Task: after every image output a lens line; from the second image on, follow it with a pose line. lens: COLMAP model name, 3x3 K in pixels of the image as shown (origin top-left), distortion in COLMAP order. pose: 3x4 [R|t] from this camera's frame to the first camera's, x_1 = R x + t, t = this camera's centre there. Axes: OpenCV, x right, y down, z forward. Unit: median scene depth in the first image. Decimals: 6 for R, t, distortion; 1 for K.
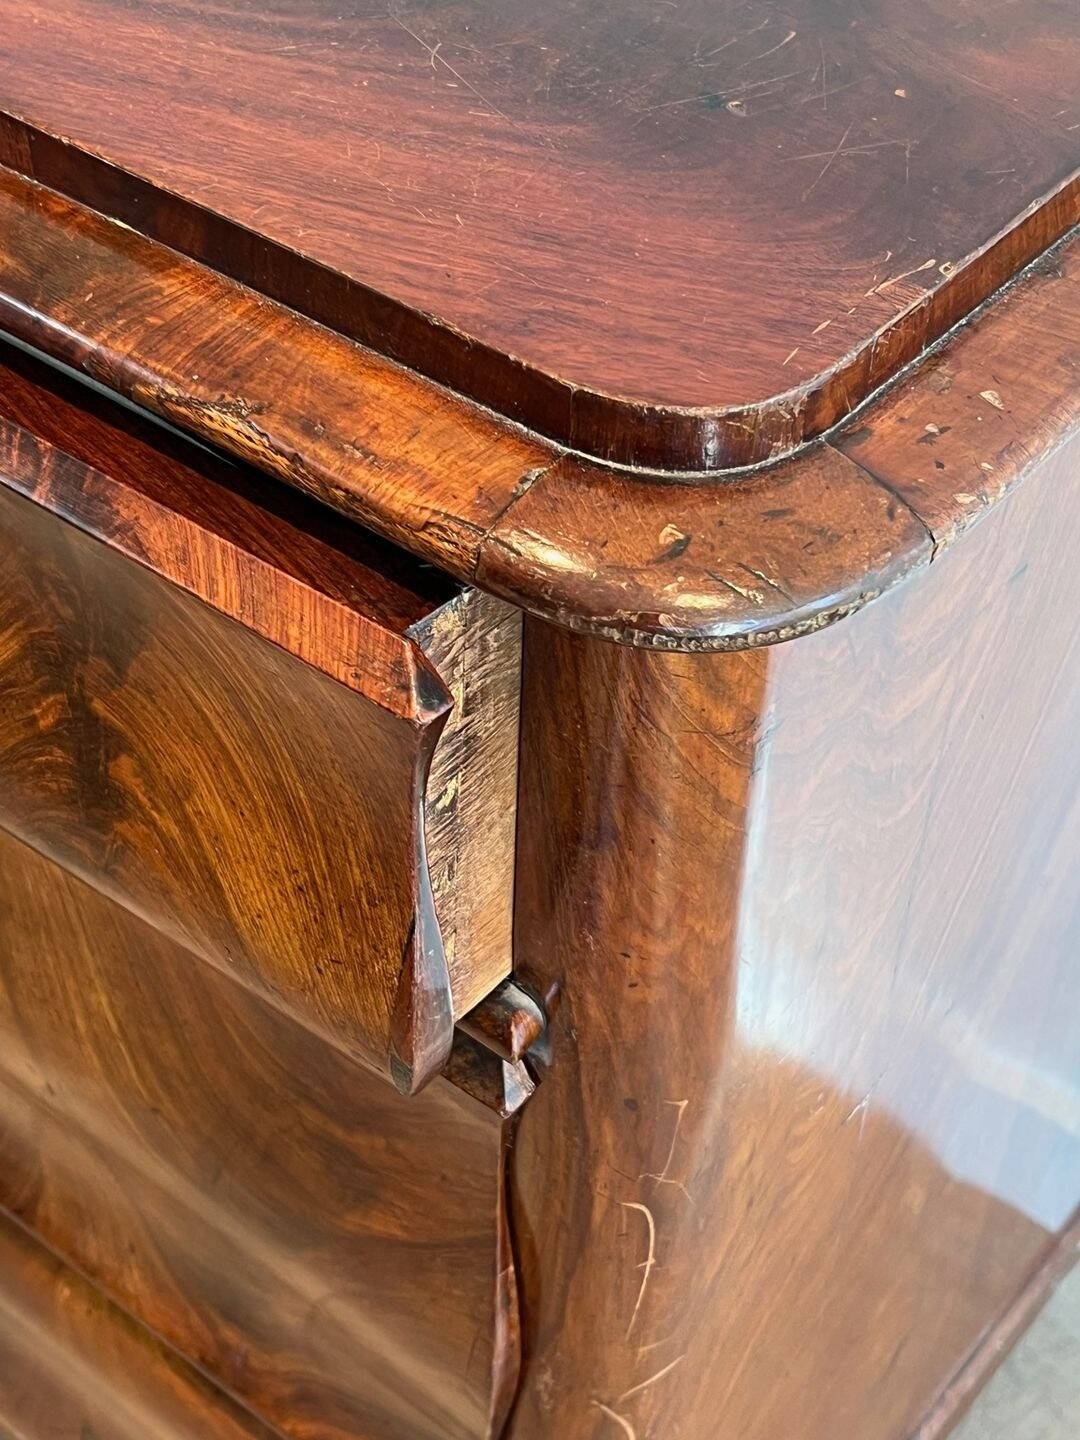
lens RADIAL K [[2215.7, 0, 540.0], [0, 2215.7, 720.0], [0, 0, 1]] dist [0.104484, -0.060395]
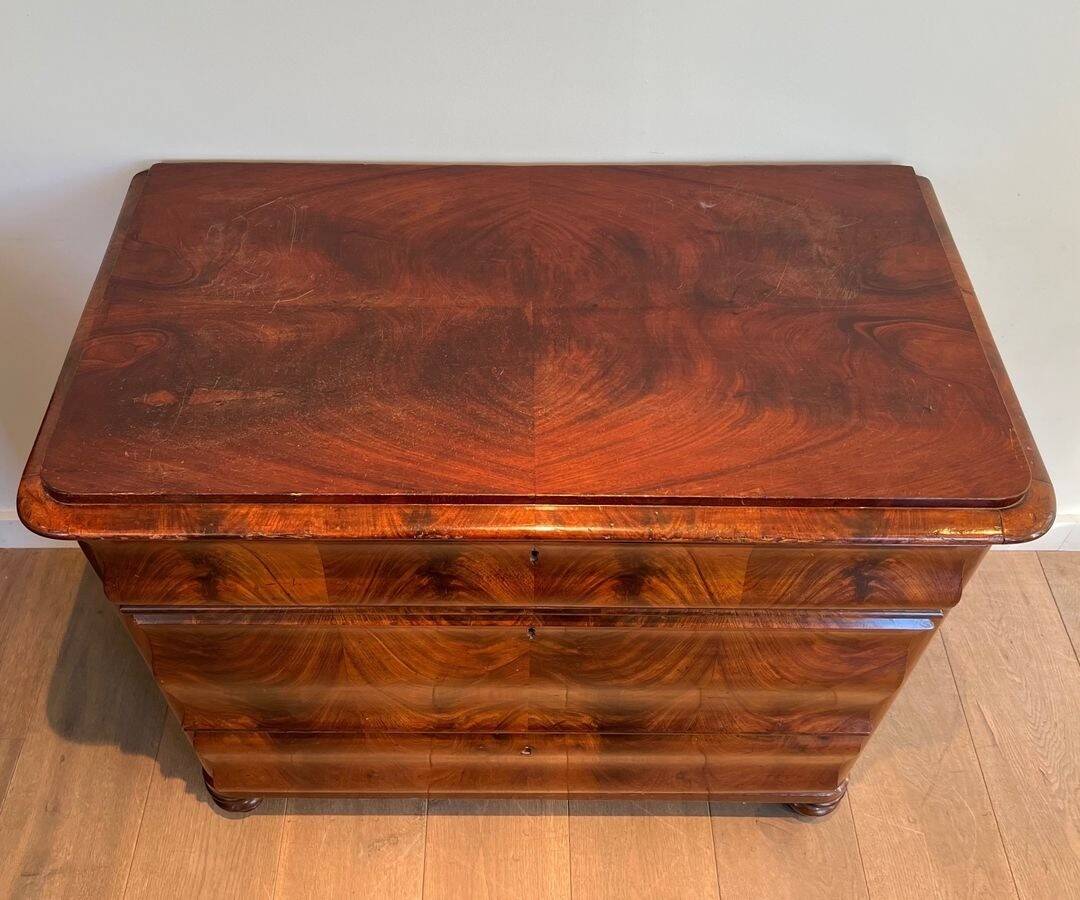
lens RADIAL K [[1049.2, 0, 506.1], [0, 1049.2, 427.4], [0, 0, 1]] dist [0.135191, -0.314240]
pose [[0.783247, -0.494351, 0.377016, -1.378608], [0.442014, 0.869235, 0.221480, -1.080033], [-0.437205, -0.006827, 0.899336, -0.503654]]
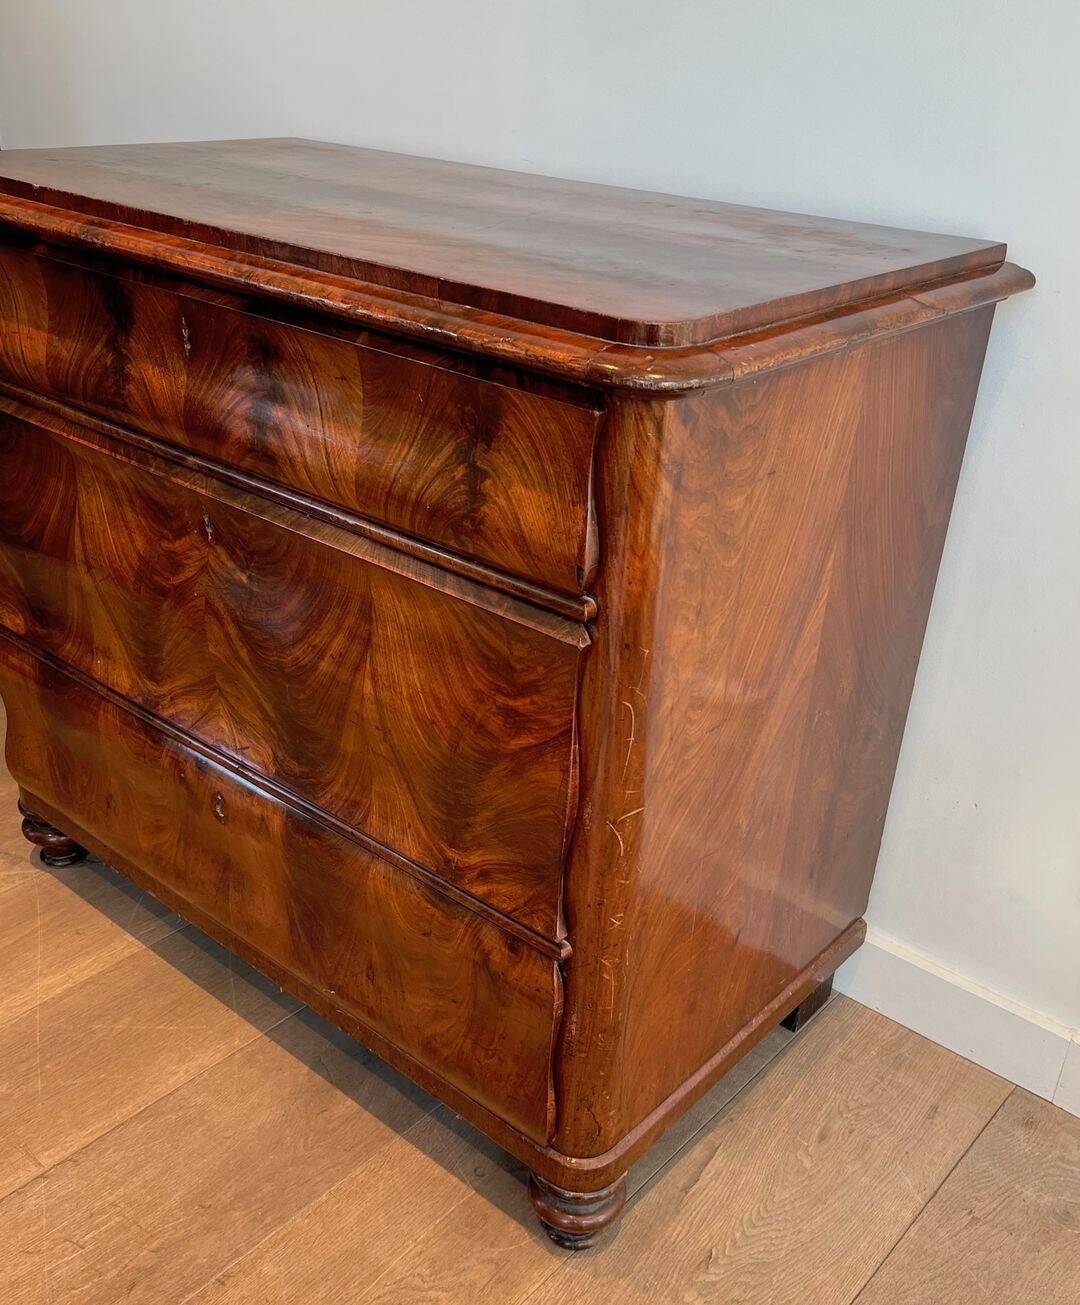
lens RADIAL K [[1267.7, 0, 552.0], [0, 1267.7, 702.2], [0, 0, 1]] dist [0.135191, -0.314240]
pose [[0.999346, 0.034344, -0.011336, -0.034789], [-0.036109, 0.965222, -0.258927, 0.728043], [0.002049, 0.259167, 0.965830, -0.527533]]
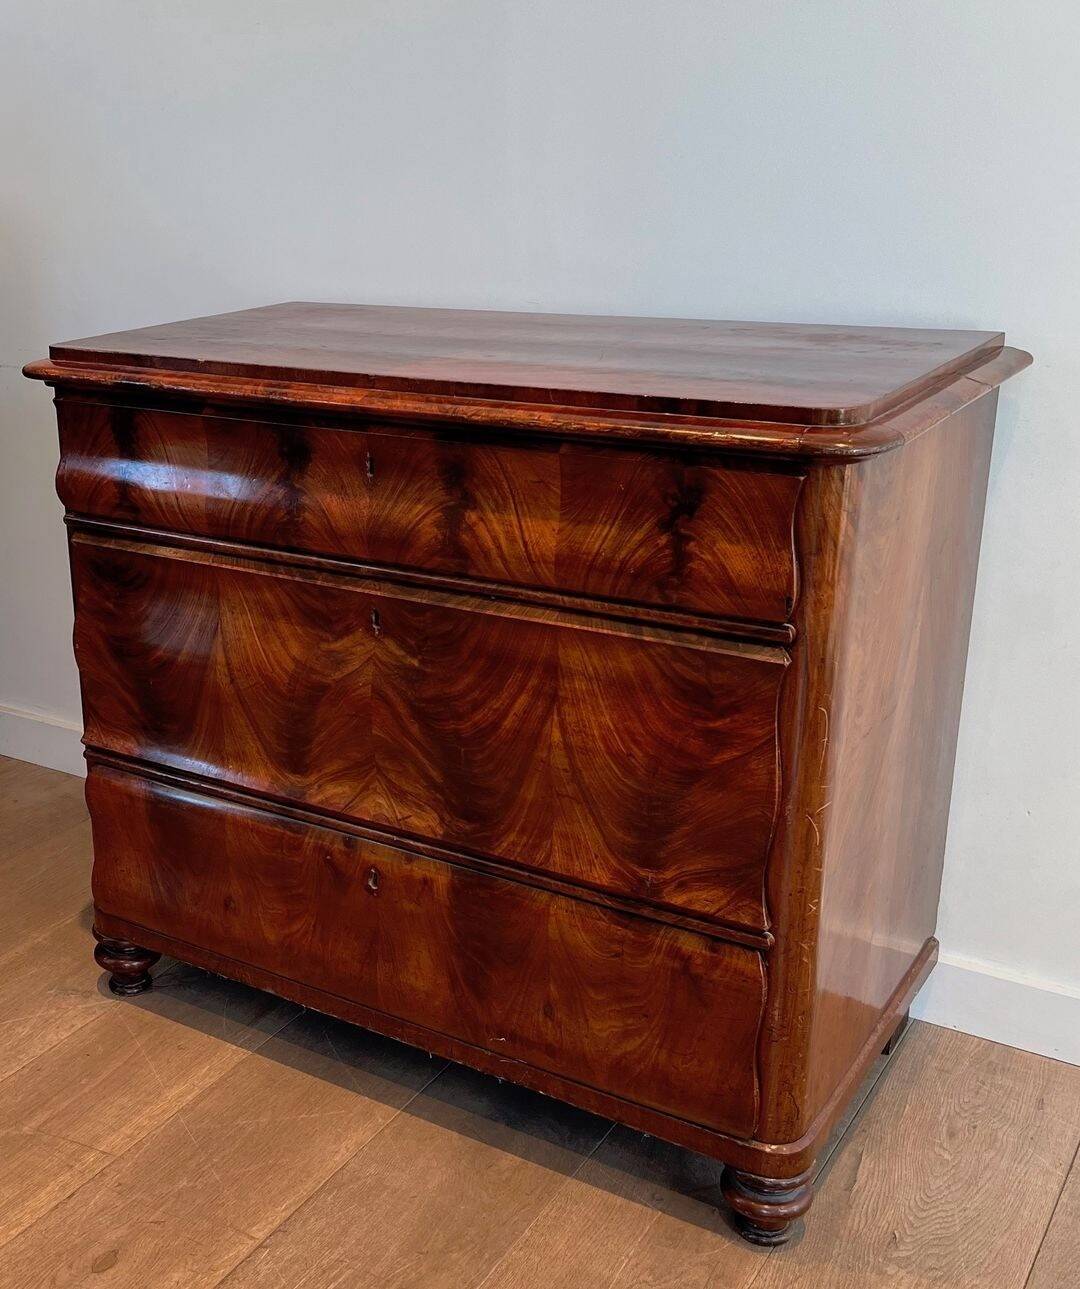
lens RADIAL K [[1485.3, 0, 354.8], [0, 1485.3, 643.1], [0, 0, 1]] dist [0.175087, -0.460414]
pose [[0.996289, -0.068839, 0.051669, -0.883920], [0.084096, 0.906409, -0.413946, 1.170416], [-0.018338, 0.416755, 0.908834, -1.200601]]
